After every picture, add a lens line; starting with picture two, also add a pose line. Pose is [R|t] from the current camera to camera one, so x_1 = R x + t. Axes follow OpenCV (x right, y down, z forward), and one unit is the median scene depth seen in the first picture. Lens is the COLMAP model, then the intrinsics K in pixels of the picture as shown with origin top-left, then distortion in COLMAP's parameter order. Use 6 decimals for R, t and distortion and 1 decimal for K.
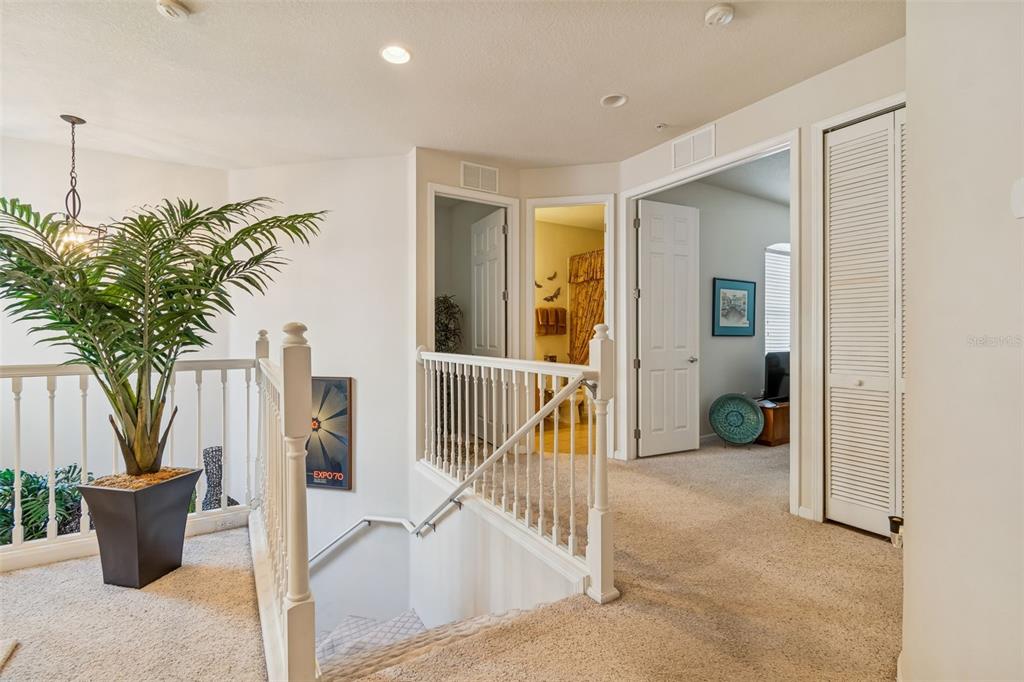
lens RADIAL K [[459.5, 0, 511.9], [0, 459.5, 324.7], [0, 0, 1]] dist [0.000879, 0.000059]
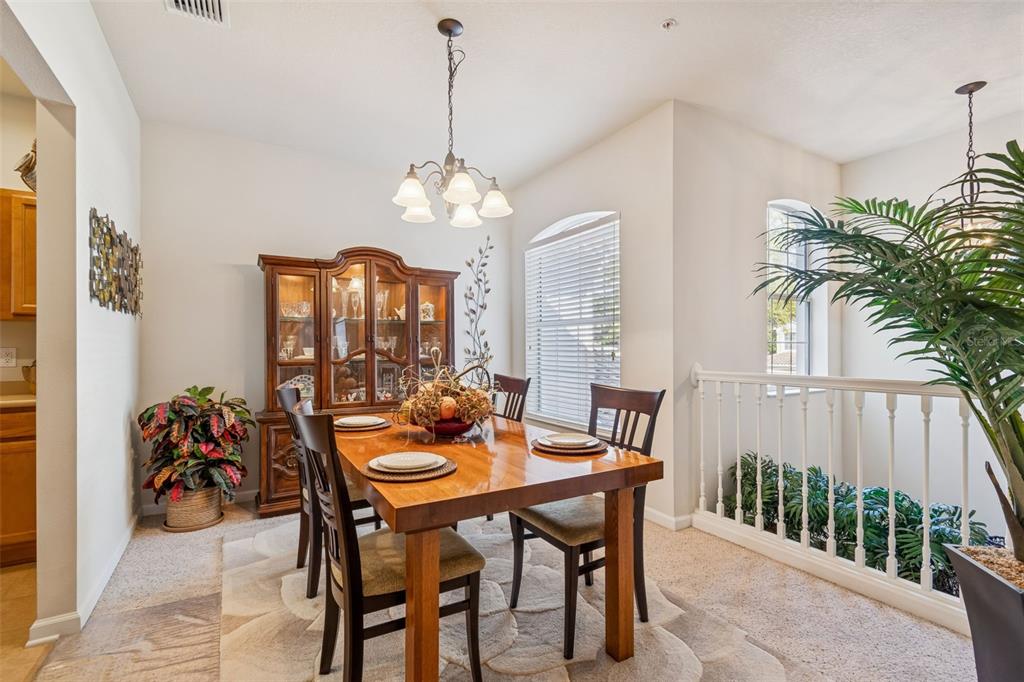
lens RADIAL K [[463.9, 0, 511.1], [0, 463.9, 347.4], [0, 0, 1]] dist [-0.000313, -0.000708]
pose [[-0.021615, 0.008387, -0.999731, -0.149060], [0.019078, 0.999786, 0.007975, 0.002231], [0.999584, -0.018900, -0.021771, 0.284860]]
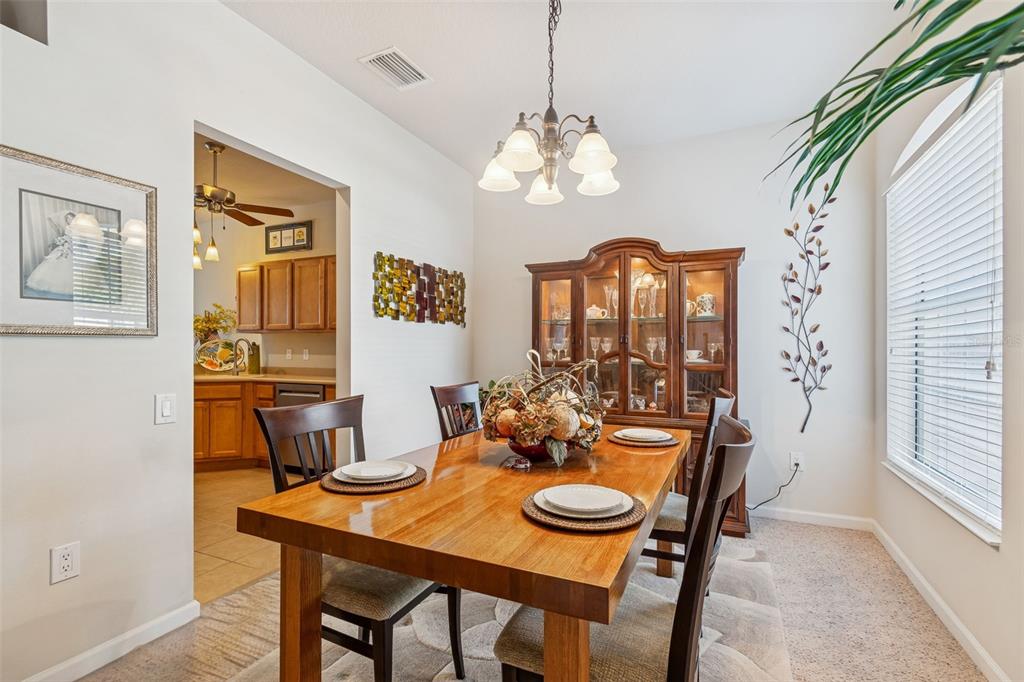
lens RADIAL K [[463.9, 0, 511.1], [0, 463.9, 347.4], [0, 0, 1]] dist [-0.000313, -0.000708]
pose [[-0.836902, 0.003875, -0.547340, -0.686969], [0.012408, 0.999852, -0.011894, 0.013437], [0.547213, -0.016746, -0.836826, 0.807958]]
